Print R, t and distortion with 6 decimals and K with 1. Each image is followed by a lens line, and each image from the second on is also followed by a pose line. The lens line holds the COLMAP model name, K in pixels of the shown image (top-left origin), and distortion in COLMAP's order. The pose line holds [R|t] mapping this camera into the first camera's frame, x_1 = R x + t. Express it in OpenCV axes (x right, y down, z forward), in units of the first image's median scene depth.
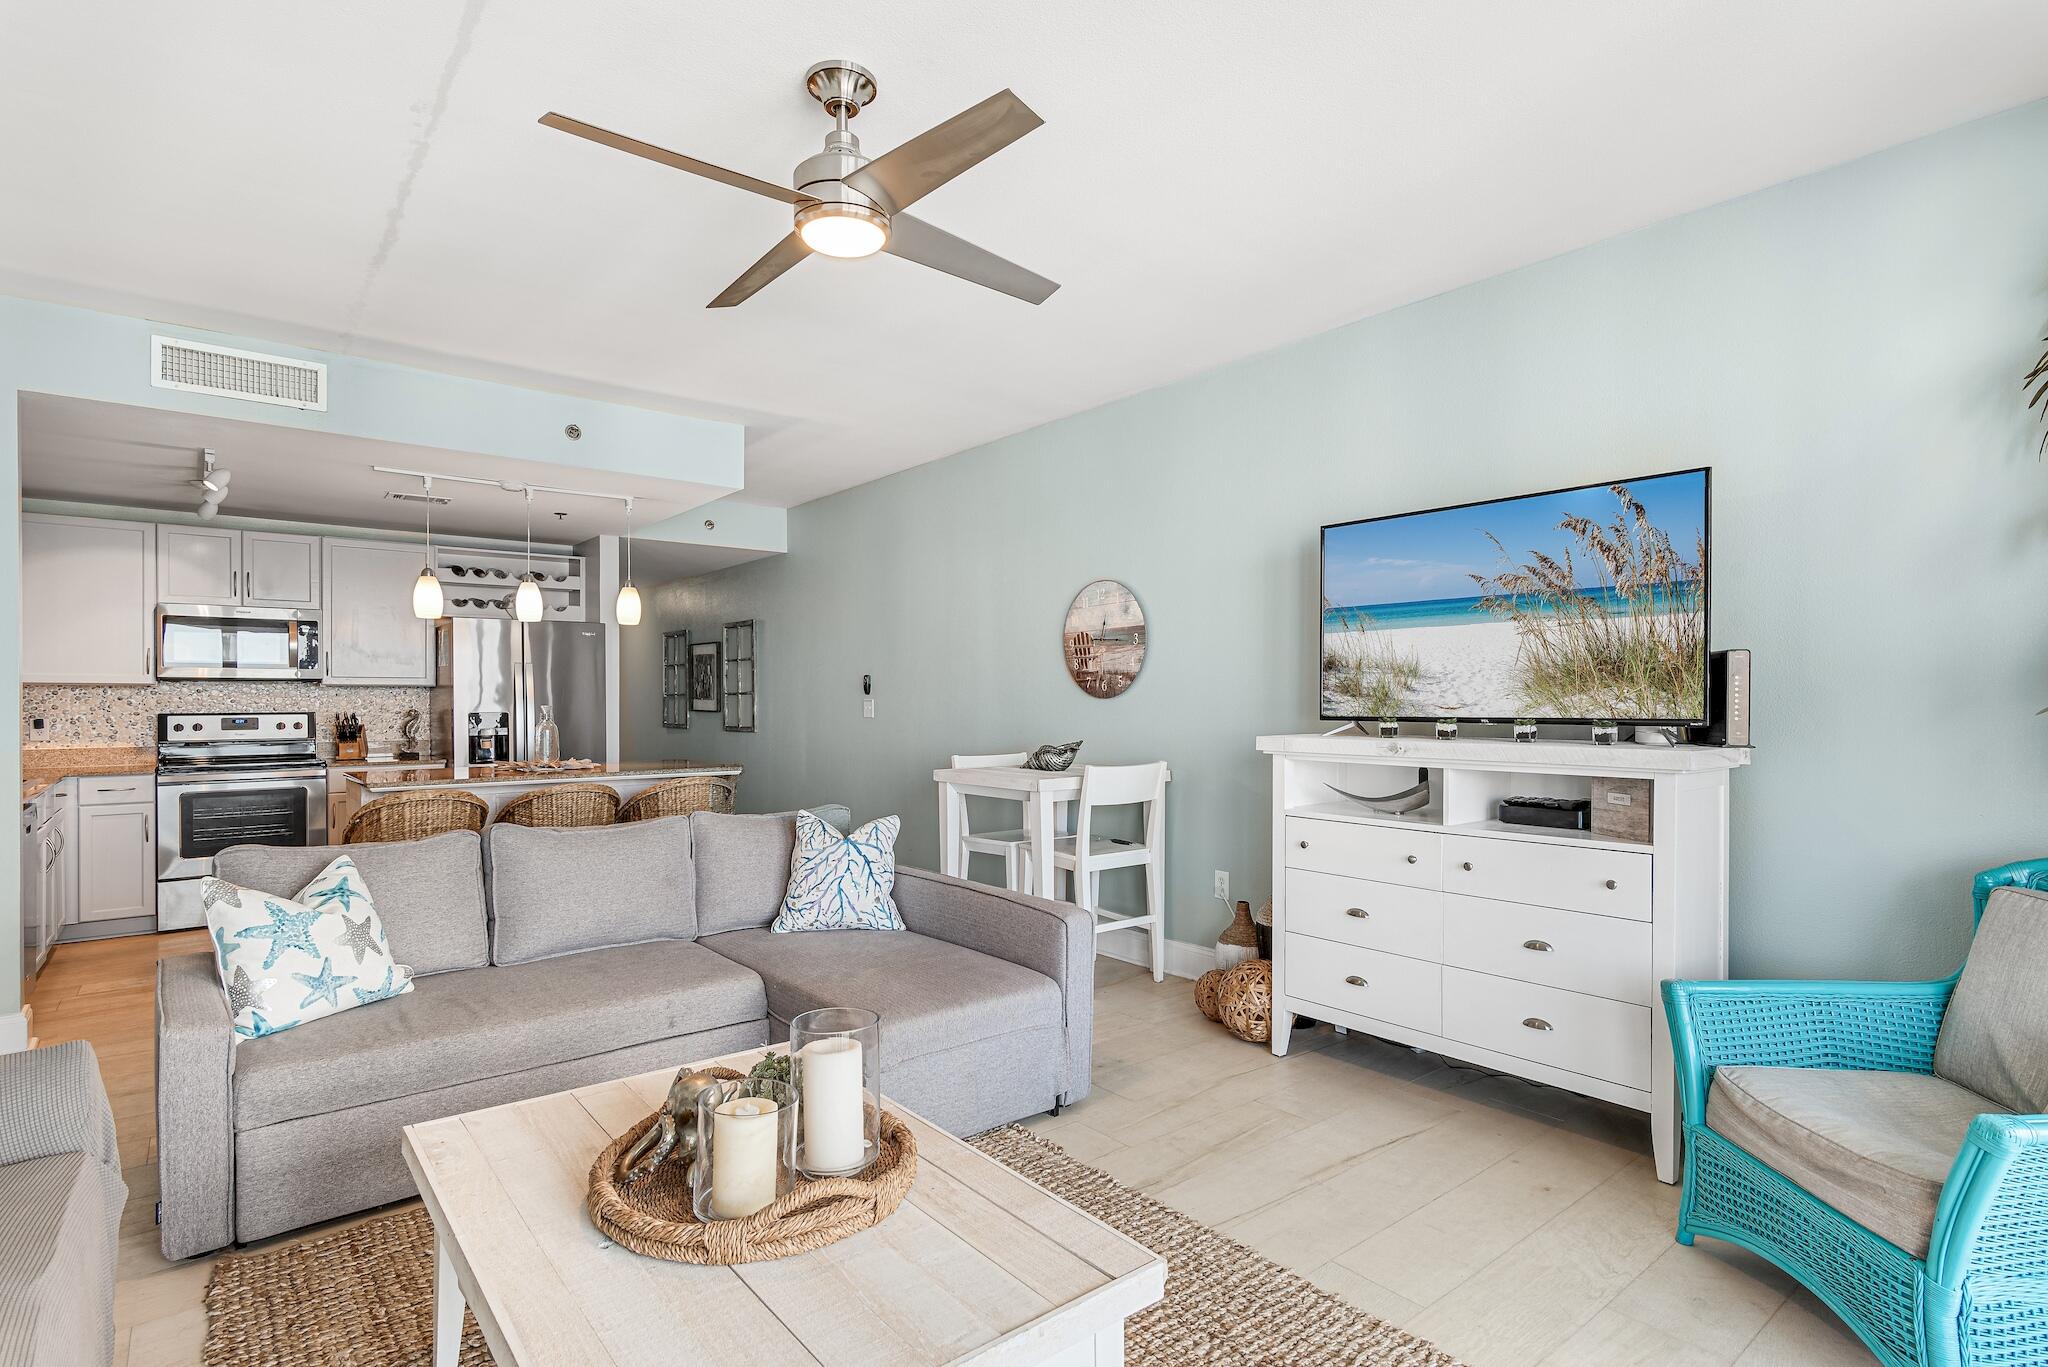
lens RADIAL K [[1012.2, 0, 1023.7], [0, 1012.2, 697.9], [0, 0, 1]] dist [0.002427, 0.000155]
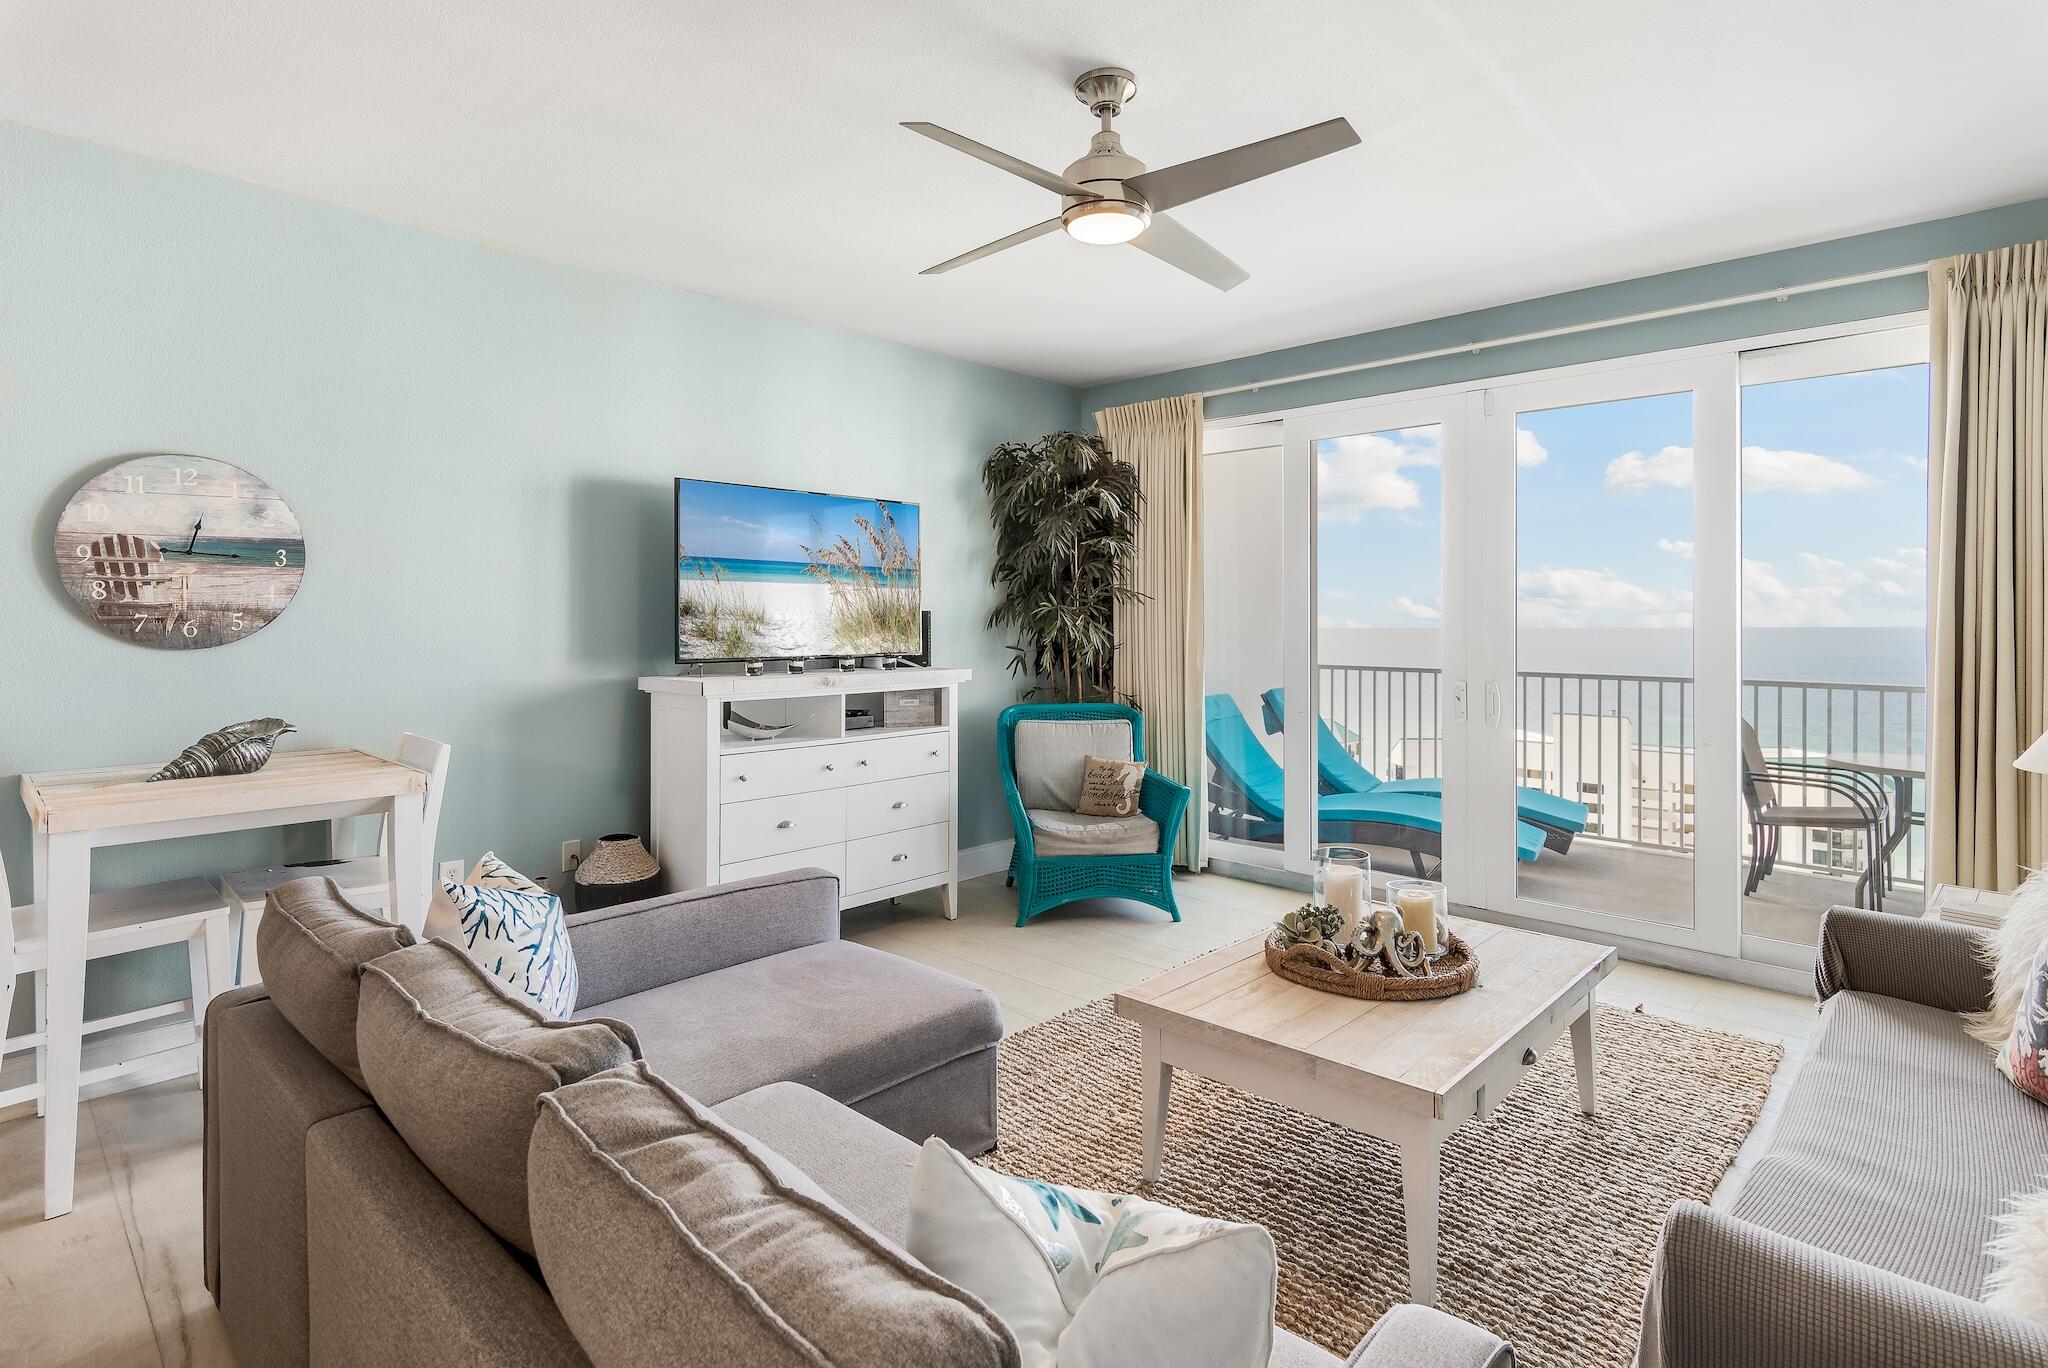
lens RADIAL K [[1030.6, 0, 1028.1], [0, 1030.6, 612.1], [0, 0, 1]] dist [0.004487, -0.000647]
pose [[-0.125974, 0.010607, 0.991977, -0.822603], [0.001448, 0.999944, -0.010509, -0.019834], [-0.992032, 0.000113, -0.125982, 0.794054]]
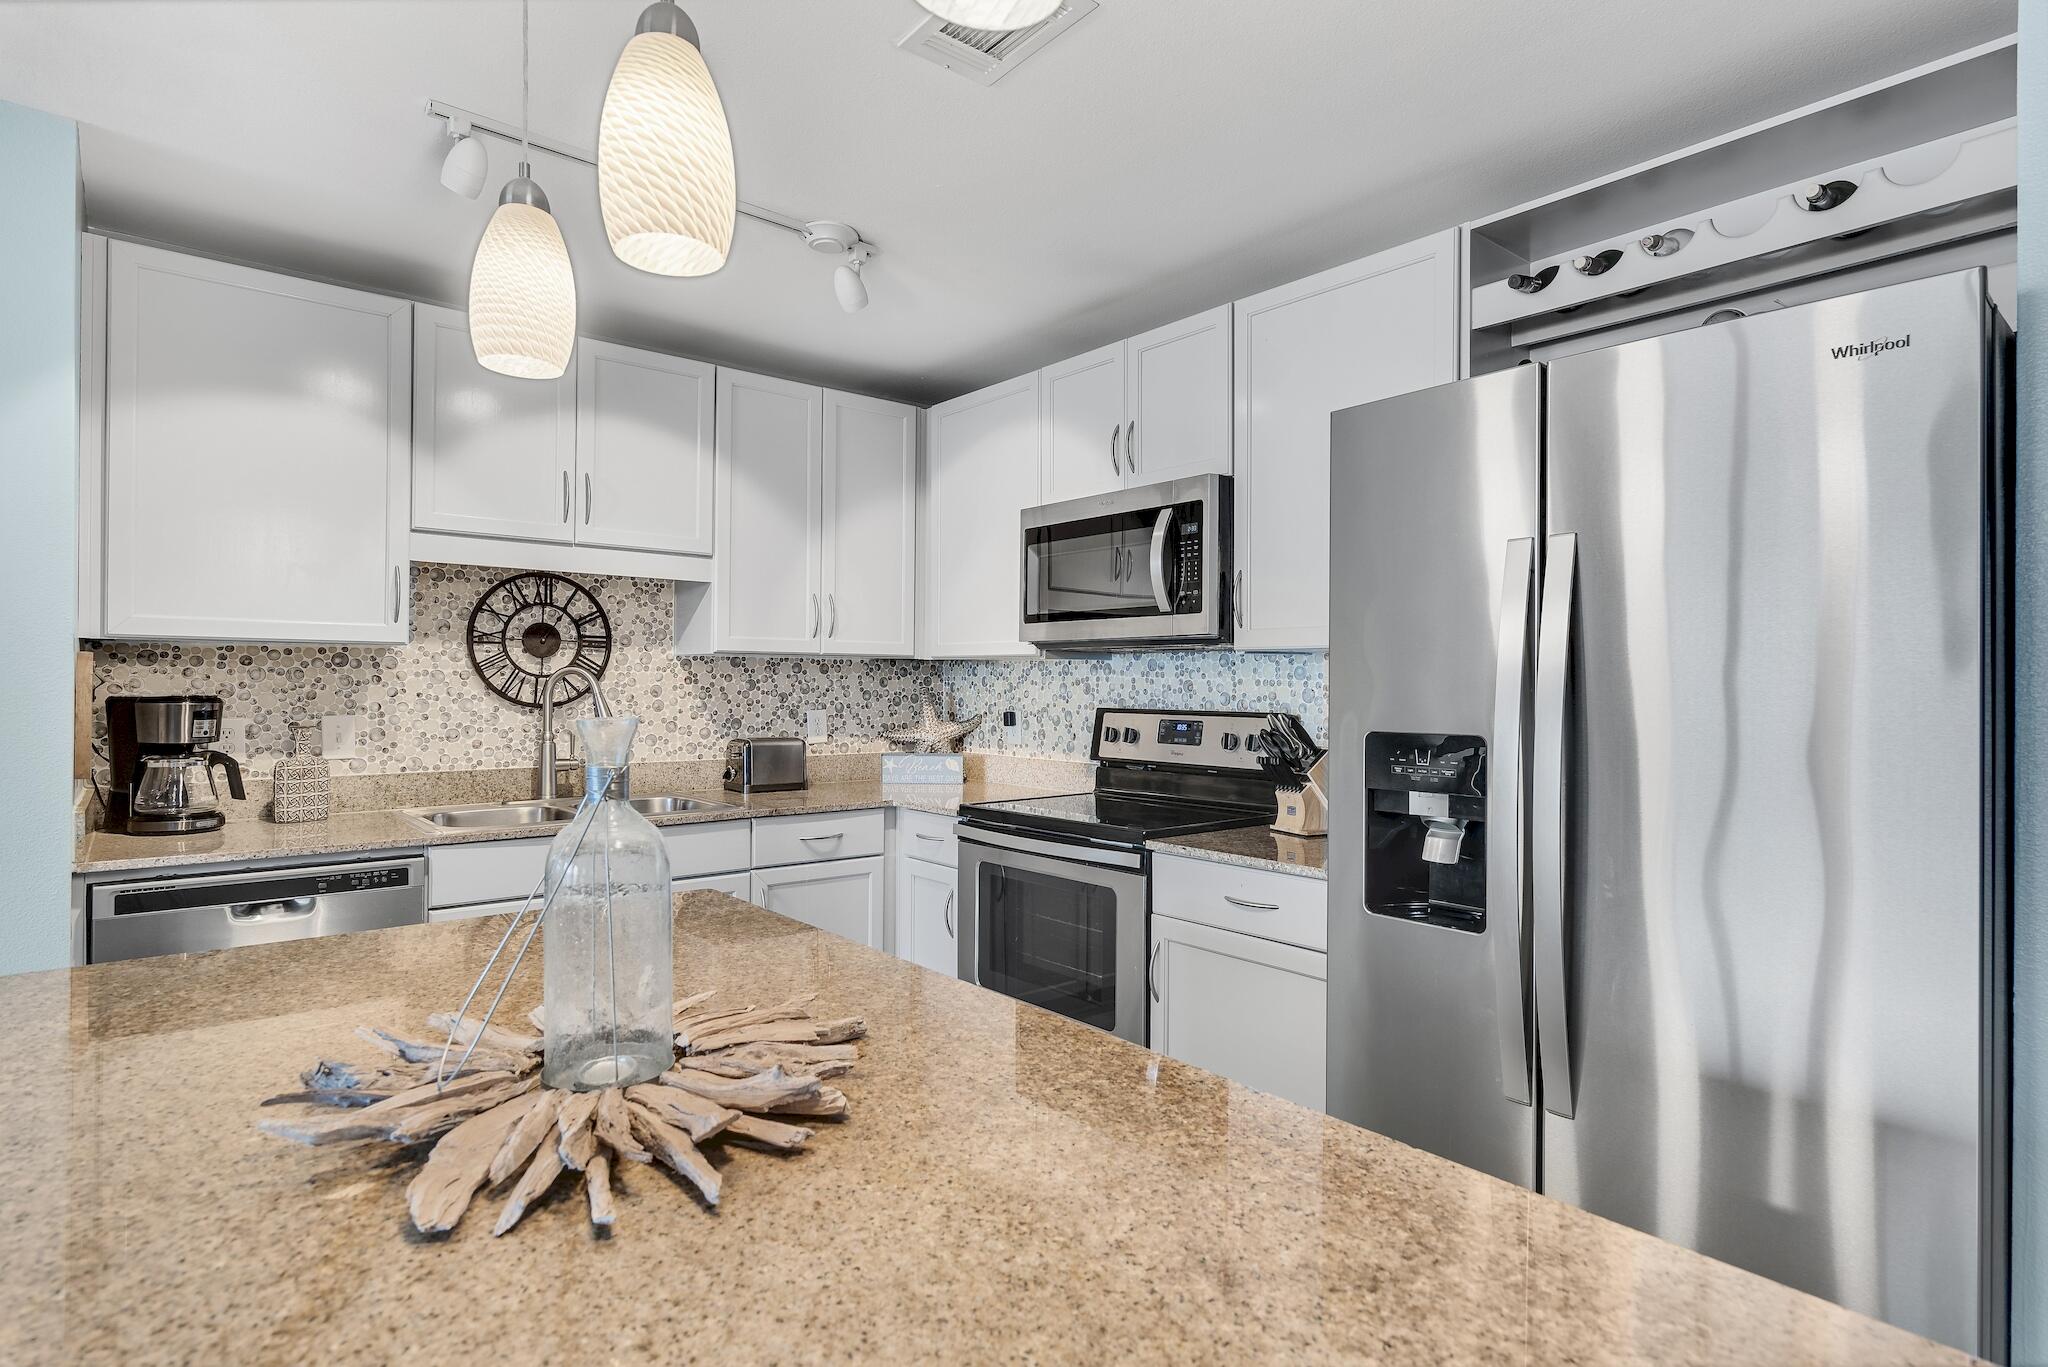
lens RADIAL K [[1055.8, 0, 1031.9], [0, 1055.8, 679.1], [0, 0, 1]] dist [-0.000282, 0.000105]
pose [[0.017791, -0.001472, -0.999841, -0.427476], [-0.005764, 0.999982, -0.001575, 0.000571], [0.999825, 0.005791, 0.017782, 1.550810]]
